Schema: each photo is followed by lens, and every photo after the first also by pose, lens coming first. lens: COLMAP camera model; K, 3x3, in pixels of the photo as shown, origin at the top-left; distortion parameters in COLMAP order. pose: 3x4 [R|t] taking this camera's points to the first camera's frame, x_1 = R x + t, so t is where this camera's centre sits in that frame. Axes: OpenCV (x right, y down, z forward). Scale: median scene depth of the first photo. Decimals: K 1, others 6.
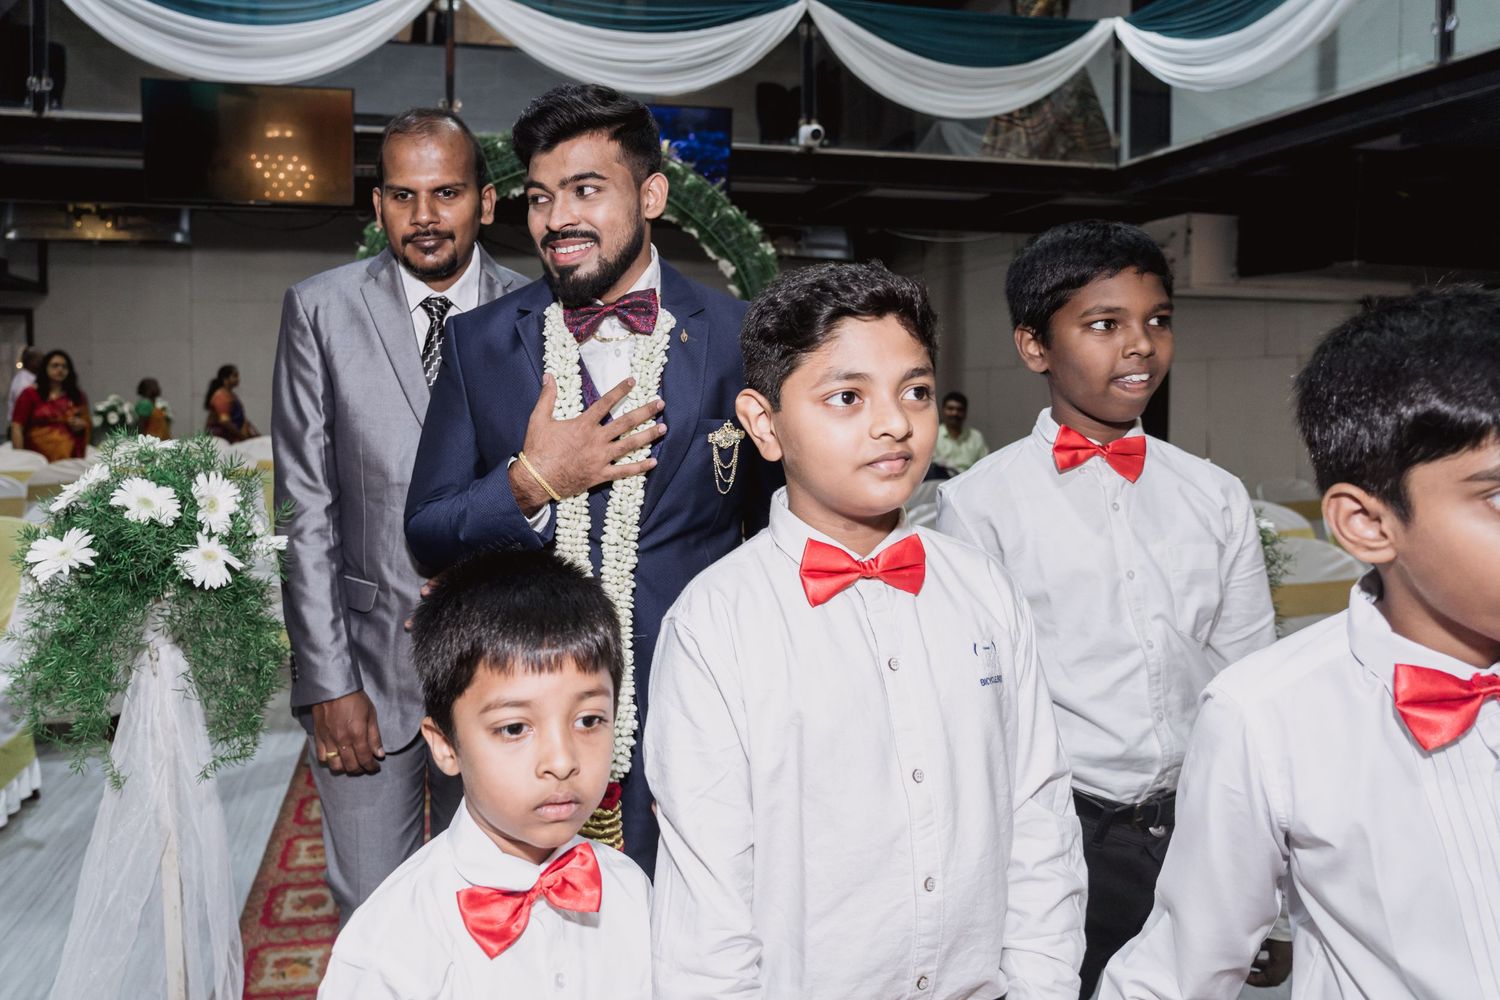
lens RADIAL K [[1147.2, 0, 750.0], [0, 1147.2, 500.0], [0, 0, 1]] dist [-0.037790, 0.002427]
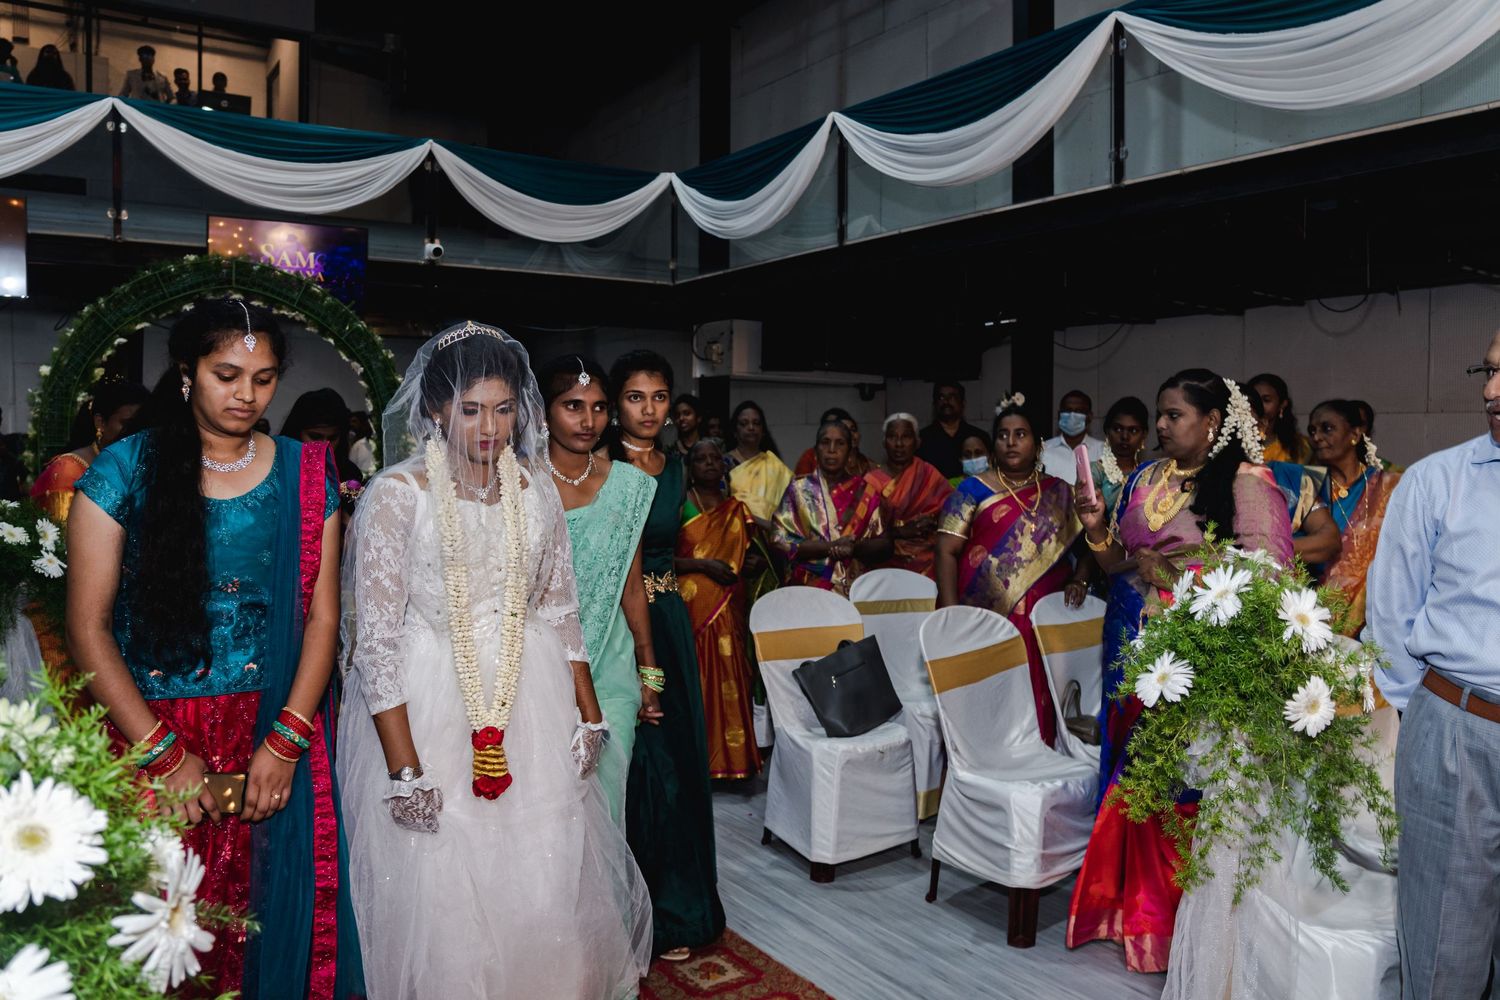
lens RADIAL K [[1147.2, 0, 750.0], [0, 1147.2, 500.0], [0, 0, 1]] dist [-0.037790, 0.002427]
pose [[0.960431, -0.013841, 0.278175, 0.036546], [0.025715, 0.998905, -0.039079, 0.013143], [-0.277330, 0.044686, 0.959735, -0.311909]]
